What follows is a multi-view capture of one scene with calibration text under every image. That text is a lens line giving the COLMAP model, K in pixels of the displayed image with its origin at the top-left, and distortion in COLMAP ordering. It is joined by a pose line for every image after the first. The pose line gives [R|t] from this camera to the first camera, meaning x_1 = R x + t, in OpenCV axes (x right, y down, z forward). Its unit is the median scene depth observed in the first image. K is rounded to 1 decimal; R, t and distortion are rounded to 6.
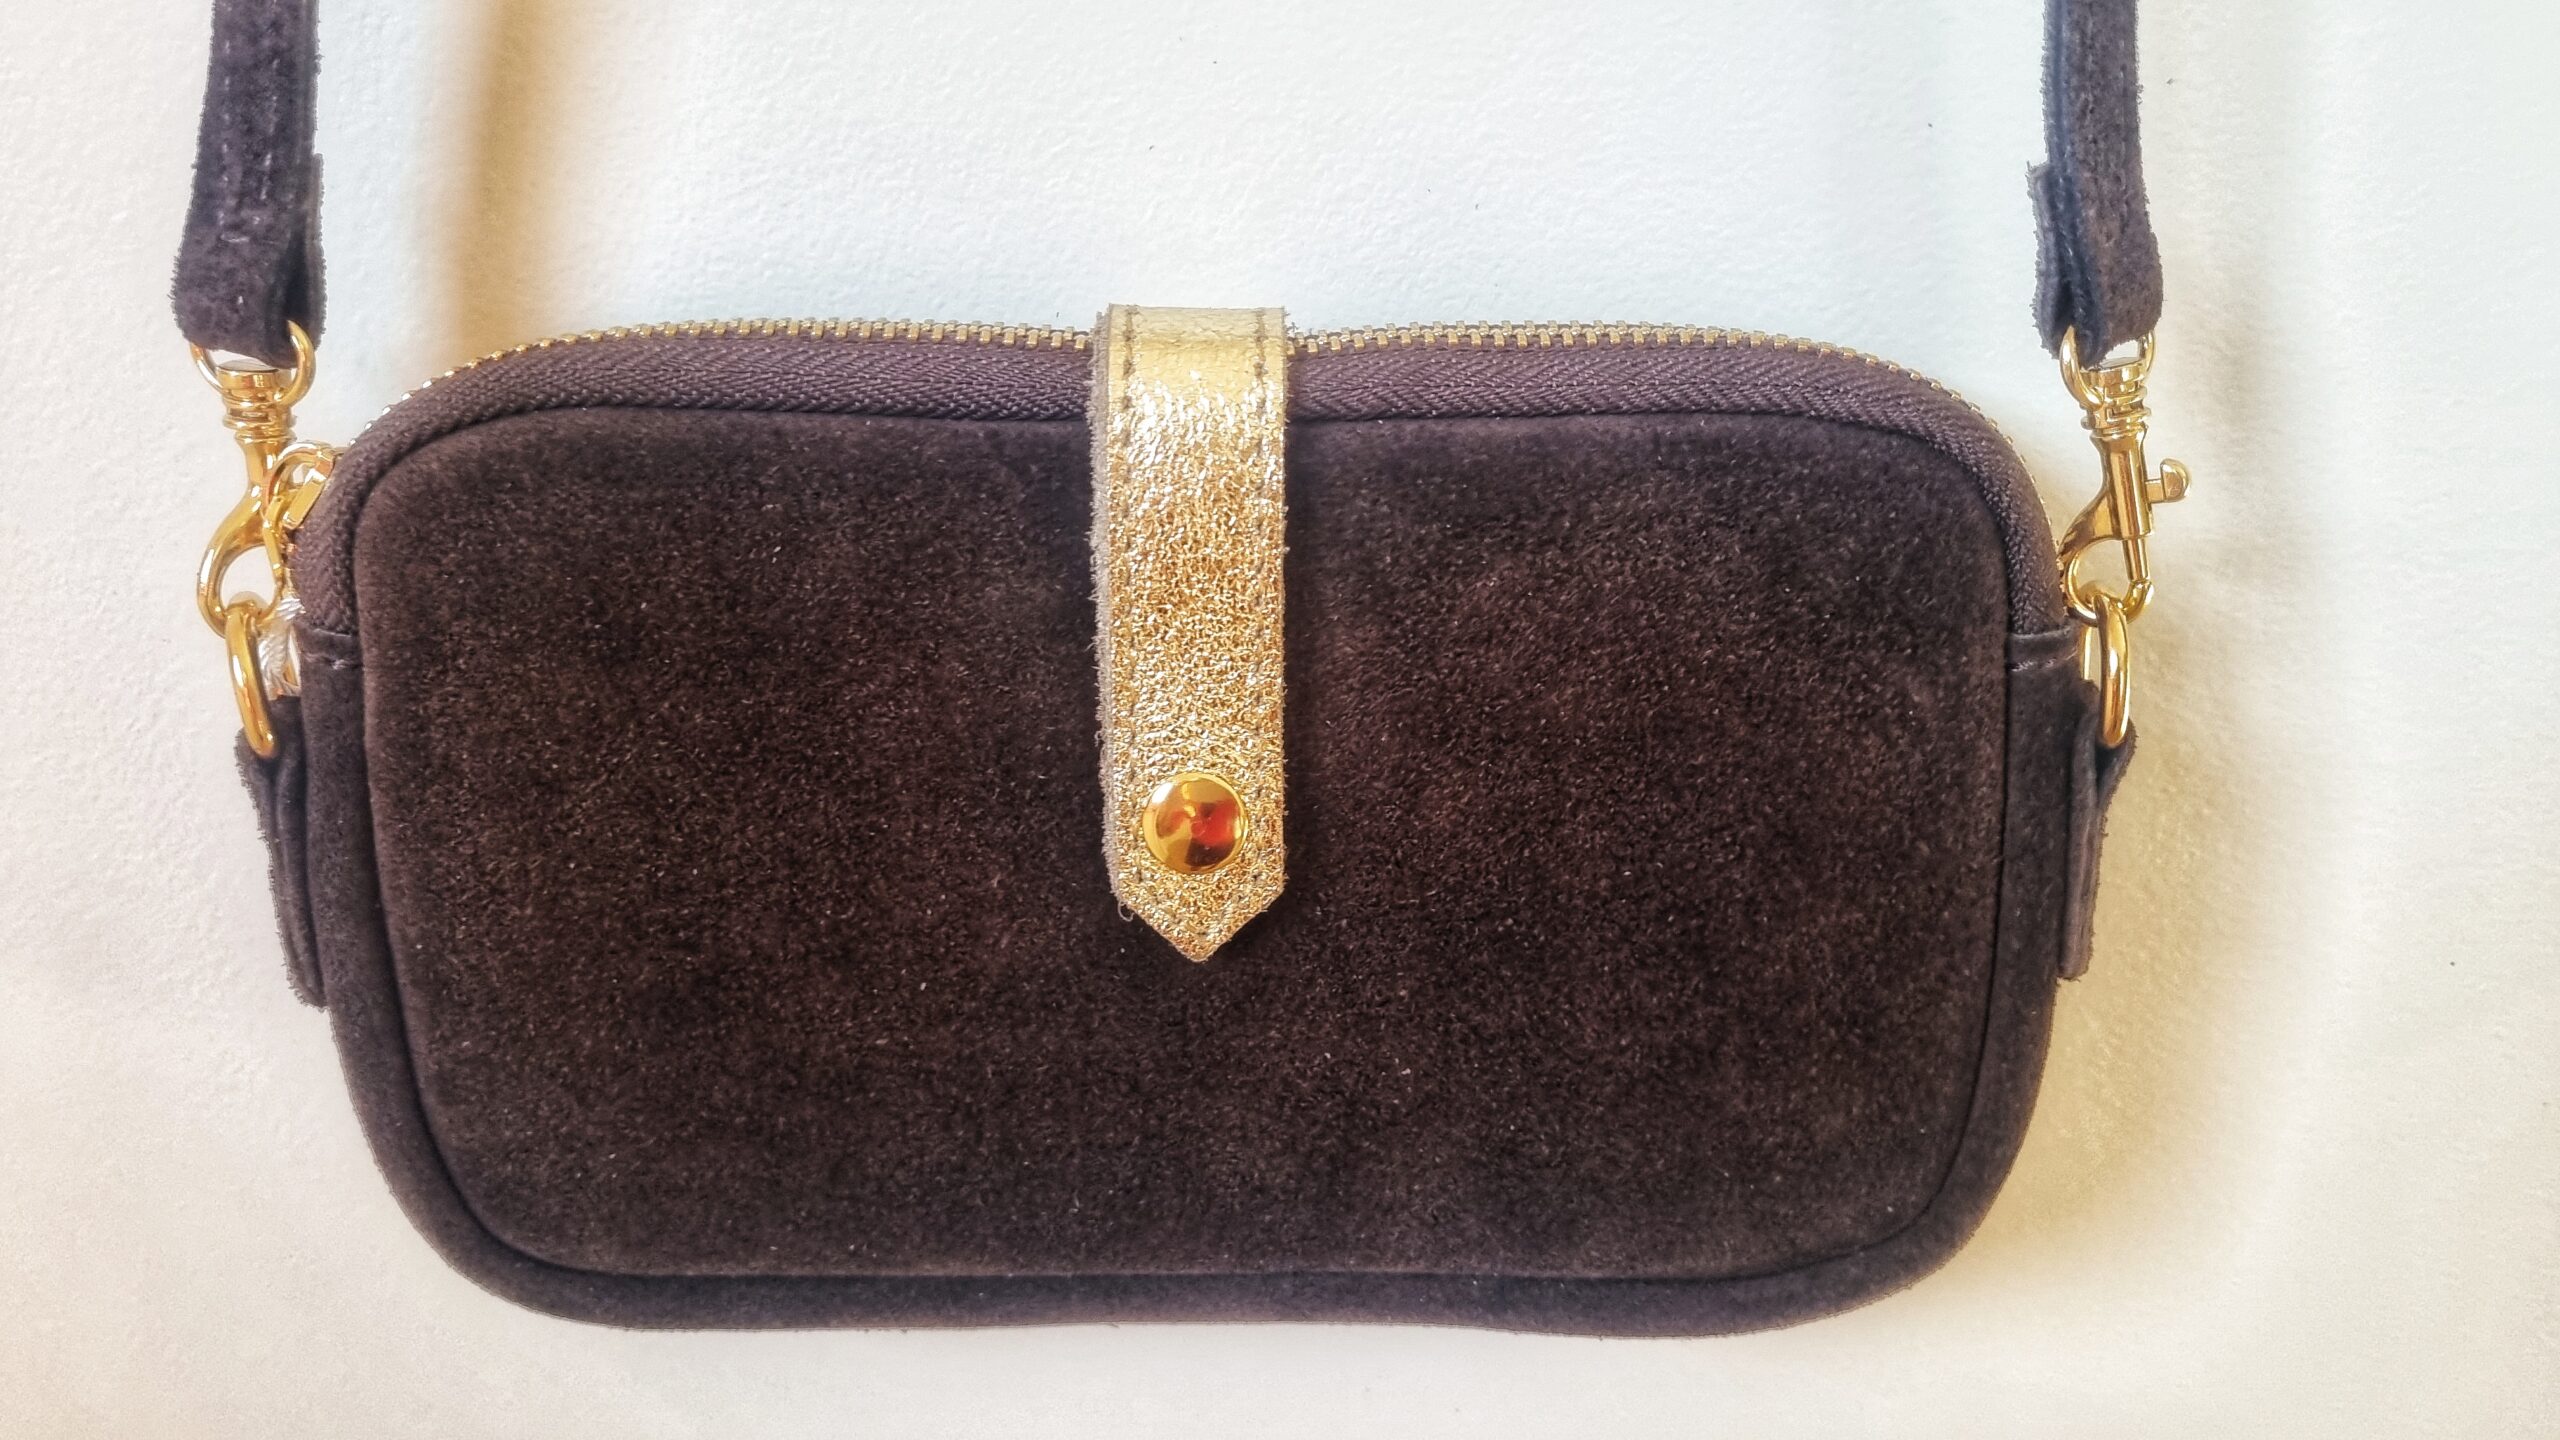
lens RADIAL K [[1944.9, 0, 1280.0], [0, 1944.9, 720.0], [0, 0, 1]] dist [0.009098, 0.005181]
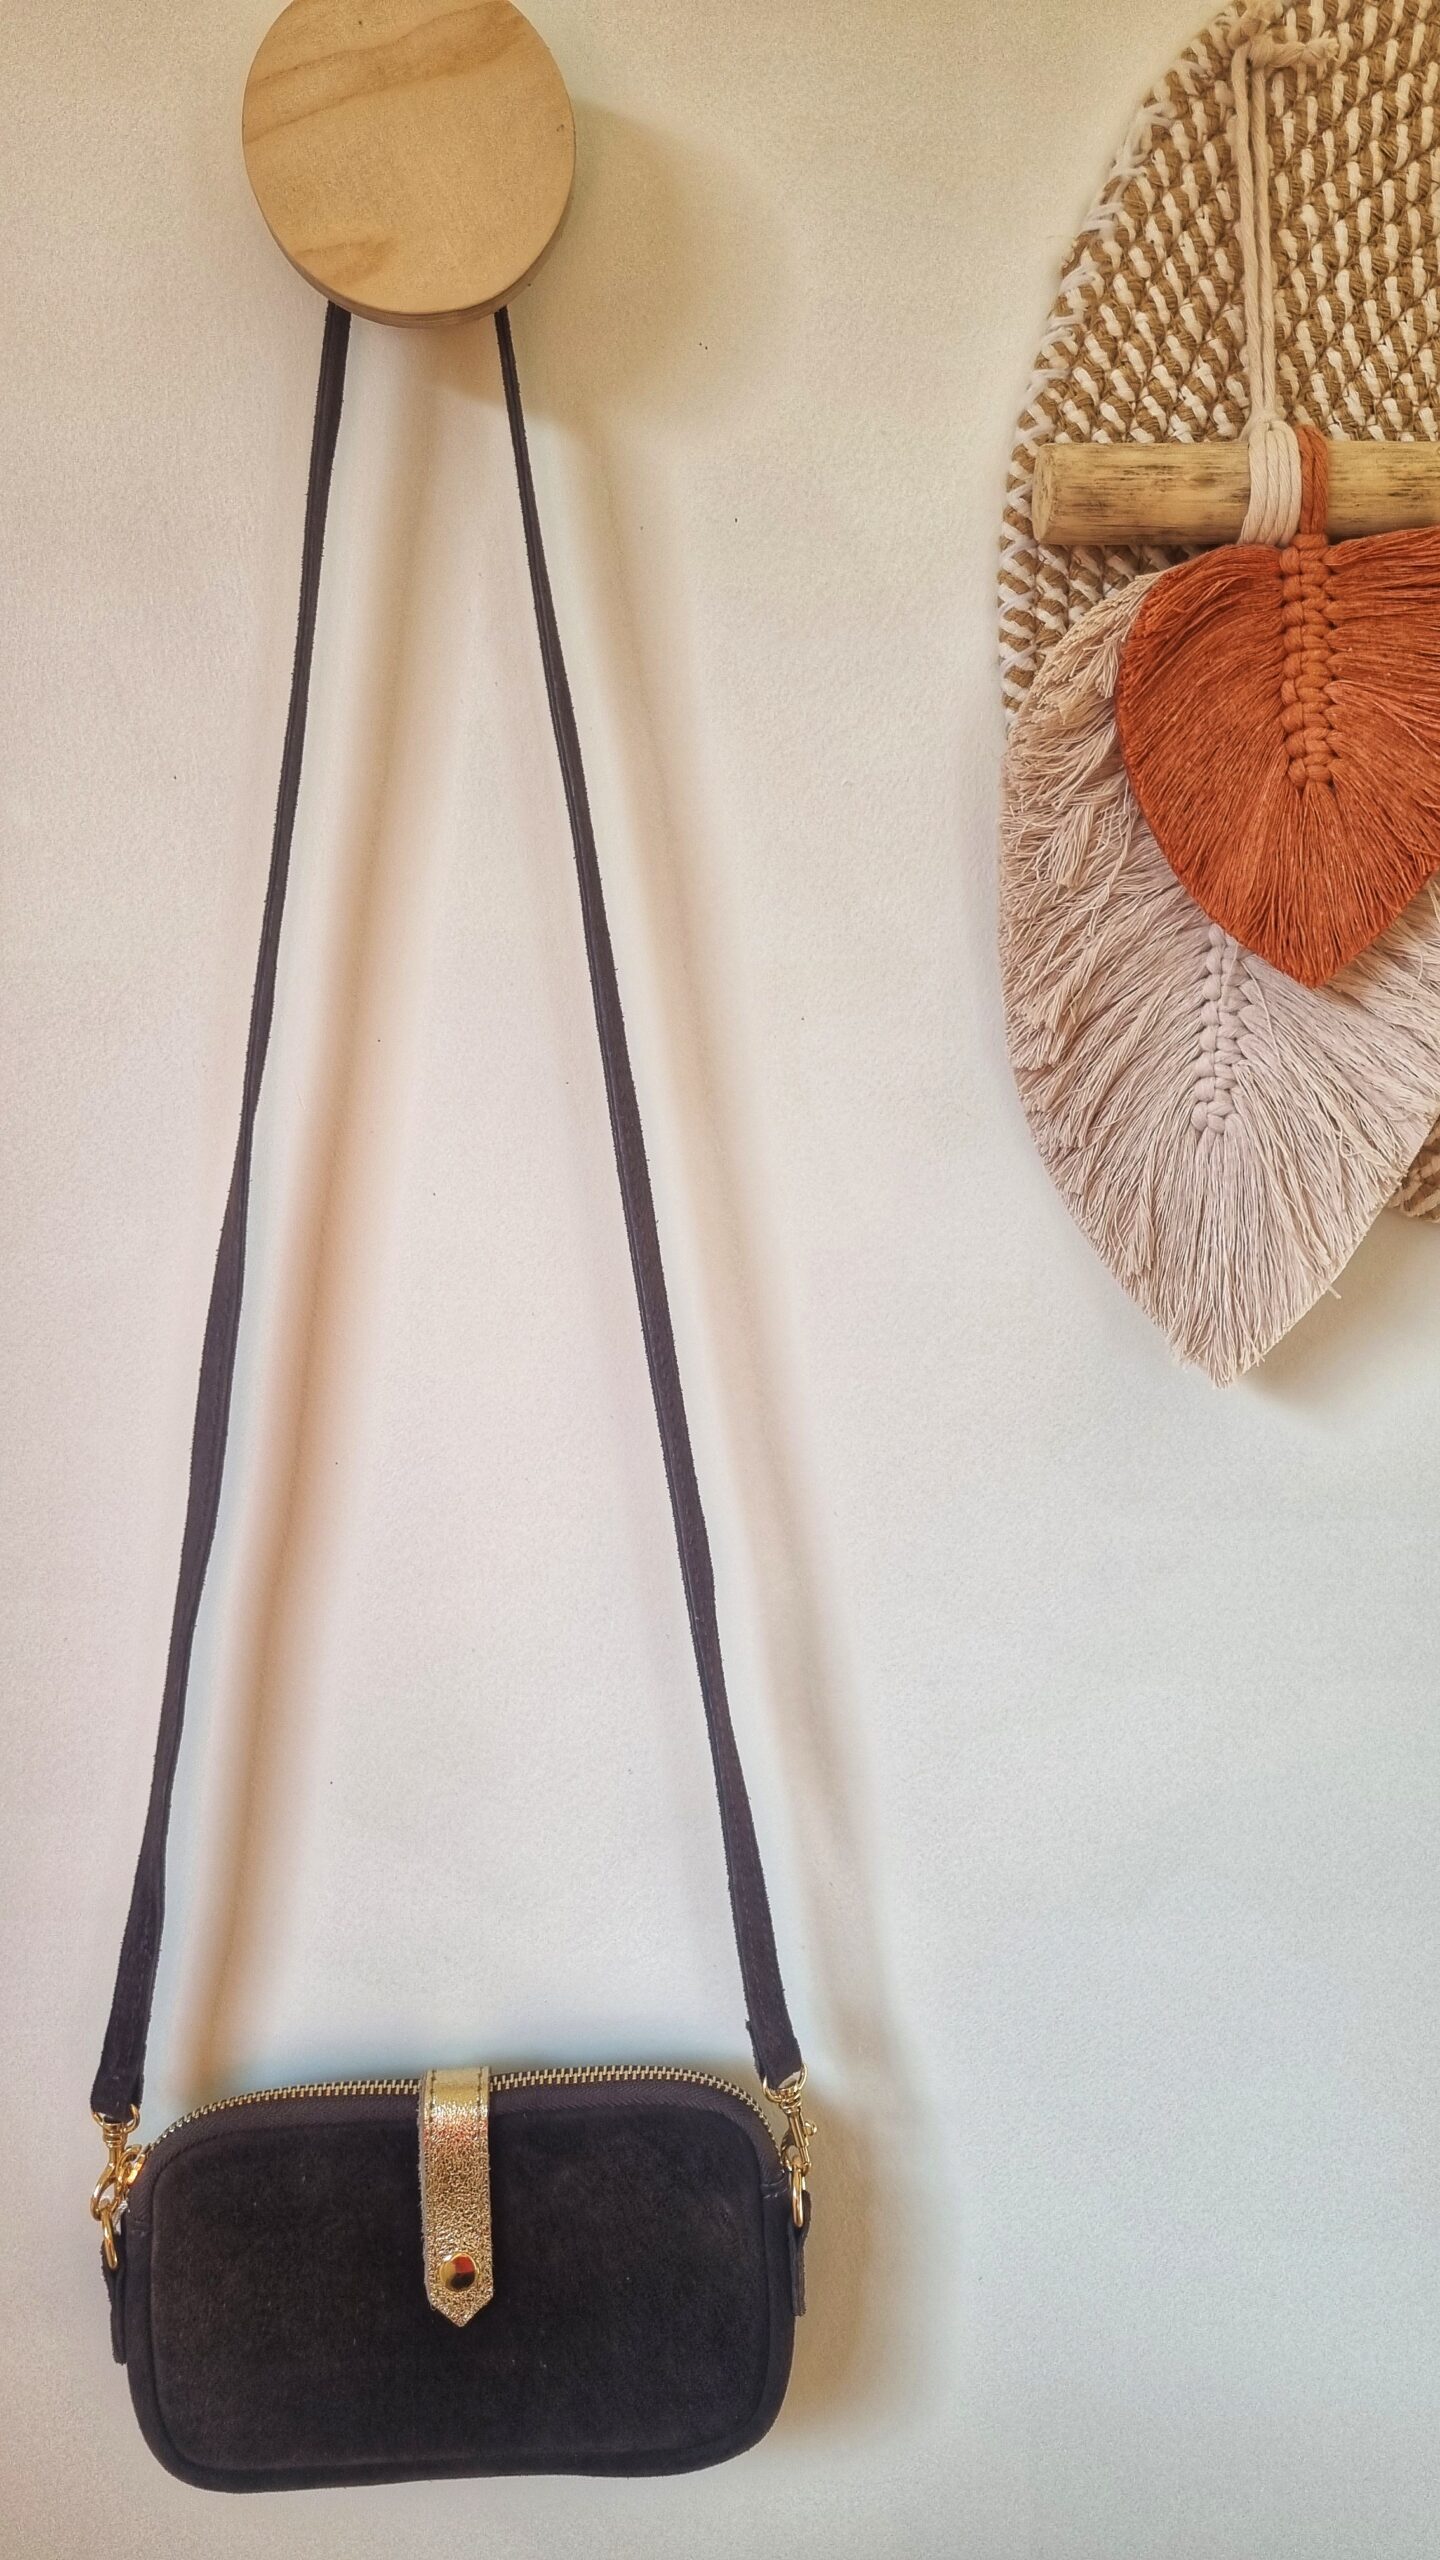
lens RADIAL K [[1792.6, 0, 720.0], [0, 1792.6, 1280.0], [0, 0, 1]] dist [0.008562, 0.004645]
pose [[0.999272, -0.029982, 0.023595, 0.293793], [0.034251, 0.977401, -0.208599, -0.742858], [-0.016808, 0.209255, 0.977717, -1.680196]]
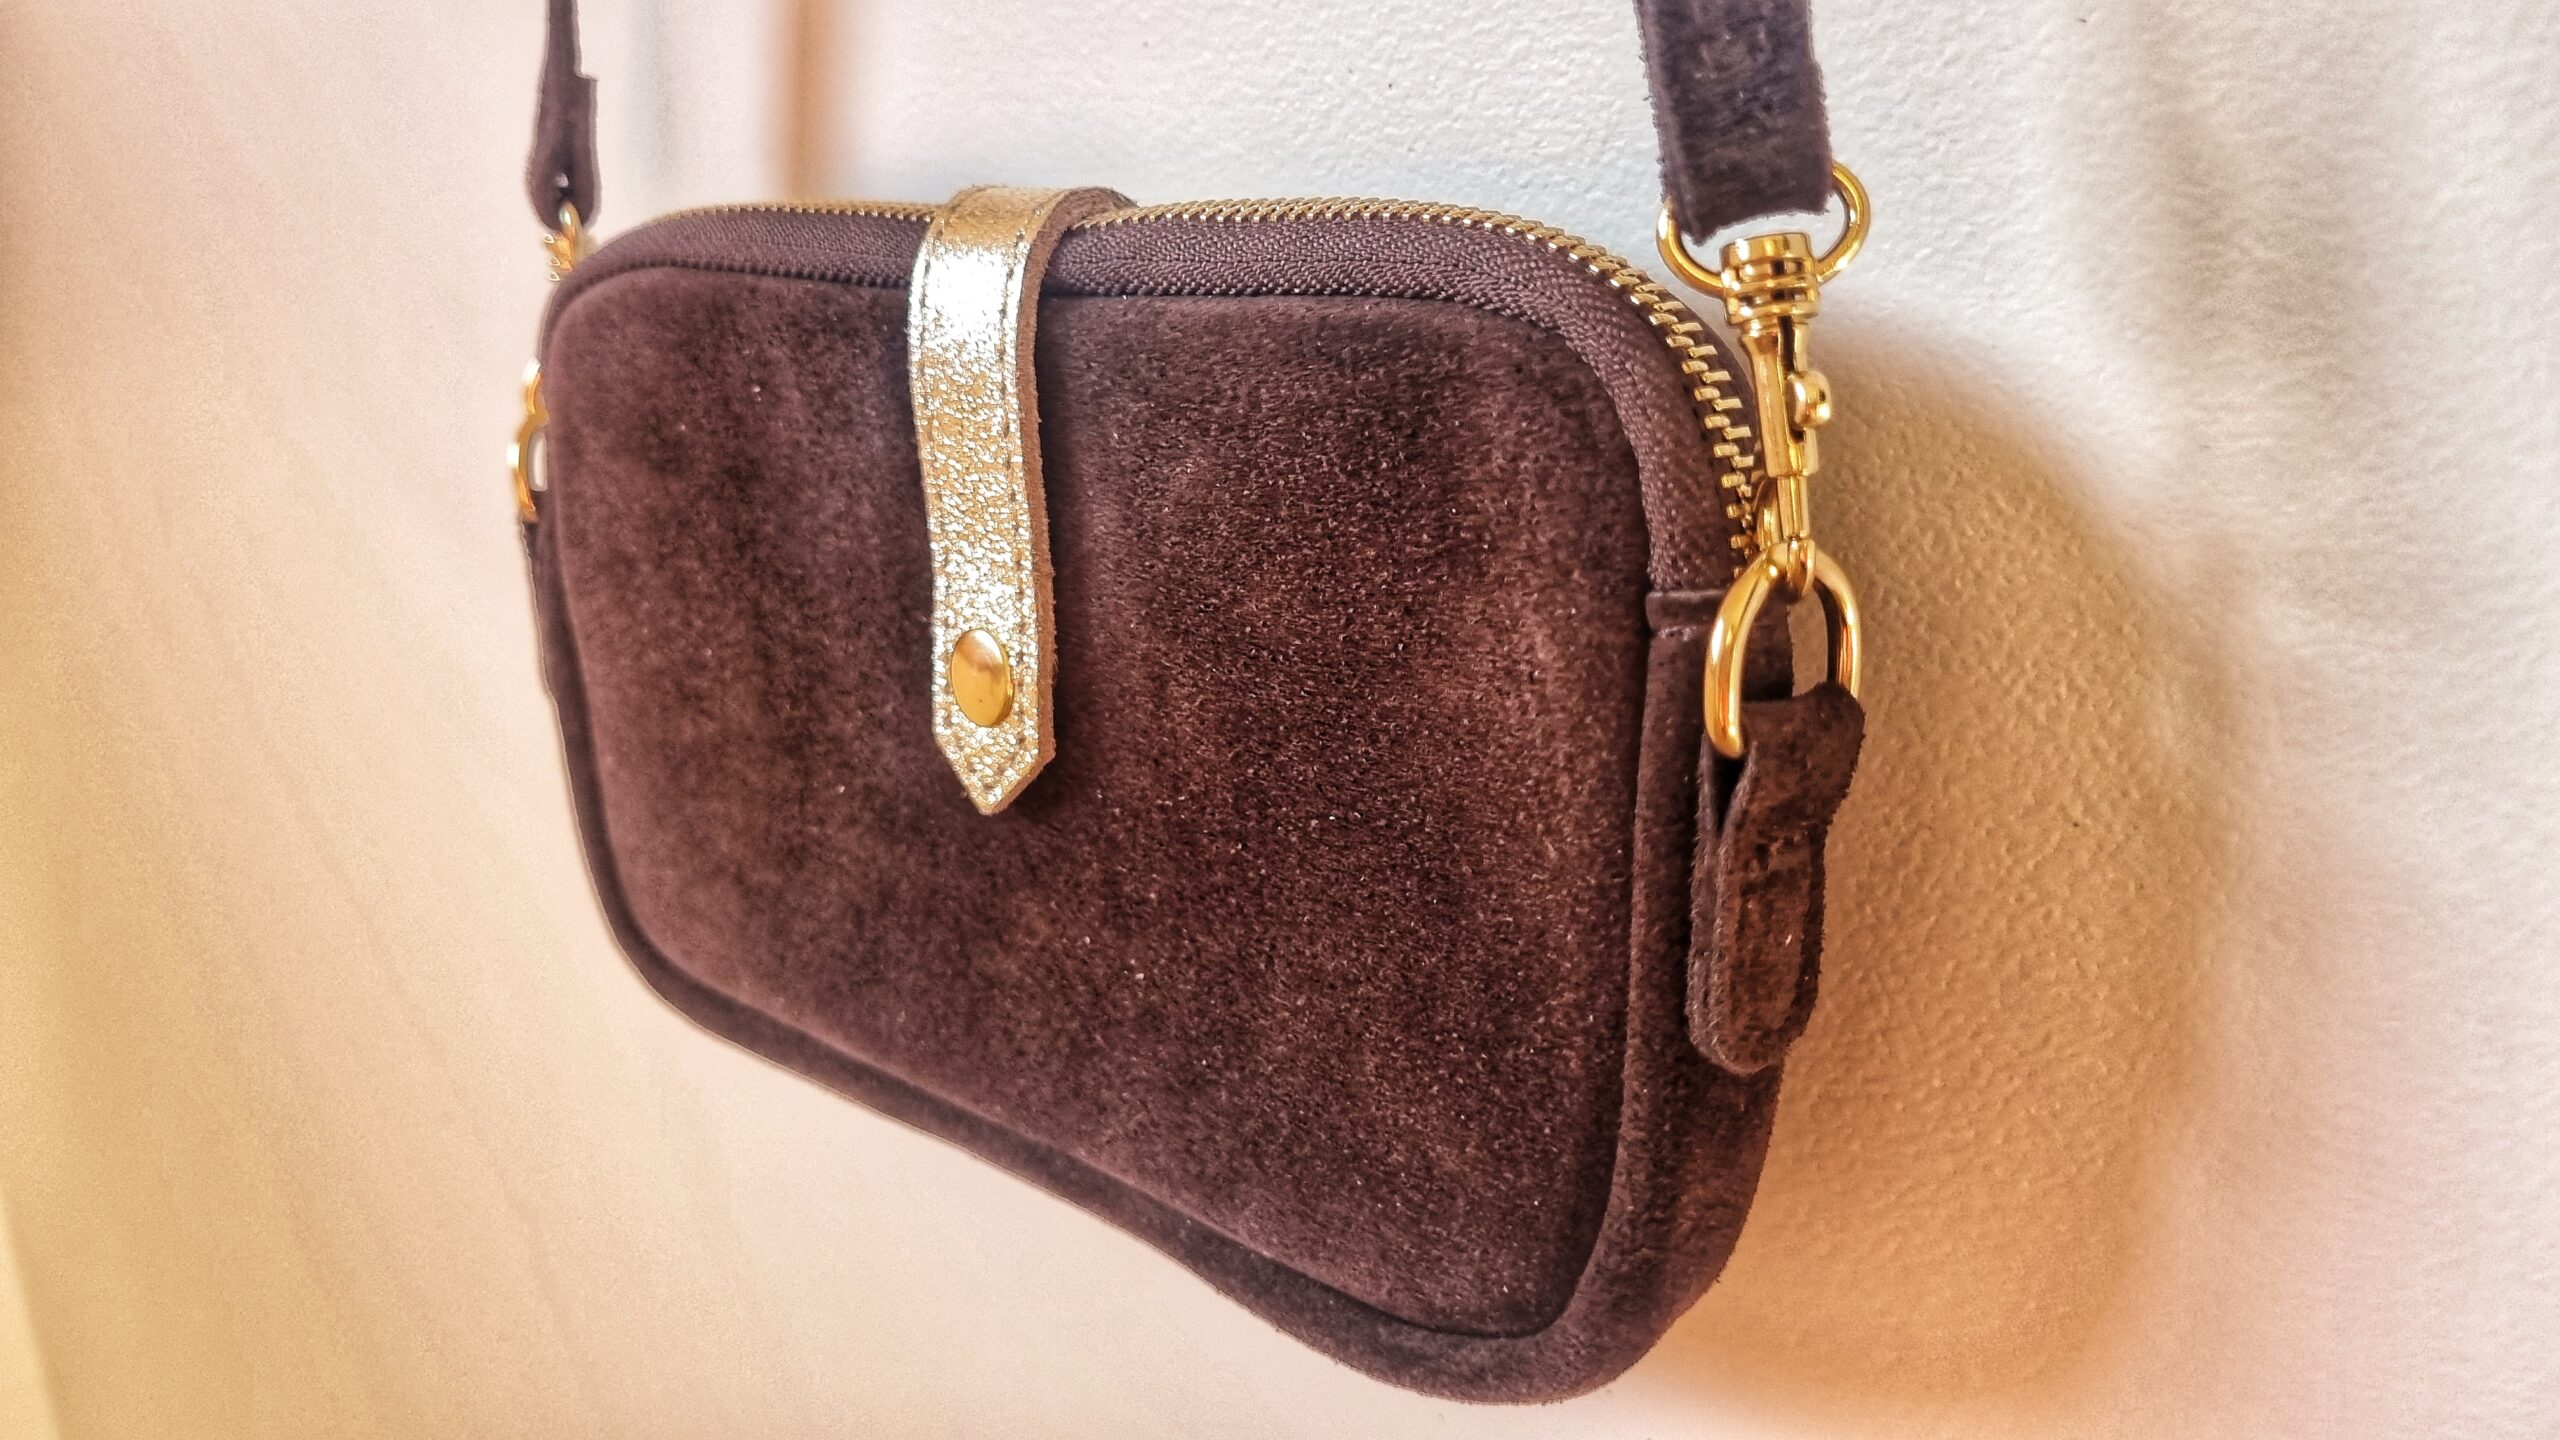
lens RADIAL K [[2041.9, 0, 1280.0], [0, 2041.9, 720.0], [0, 0, 1]] dist [0.004126, 0.001465]
pose [[0.714913, 0.163707, -0.679779, 0.820337], [-0.183447, 0.982063, 0.043575, -0.001864], [0.674720, 0.093551, 0.732121, 0.302704]]
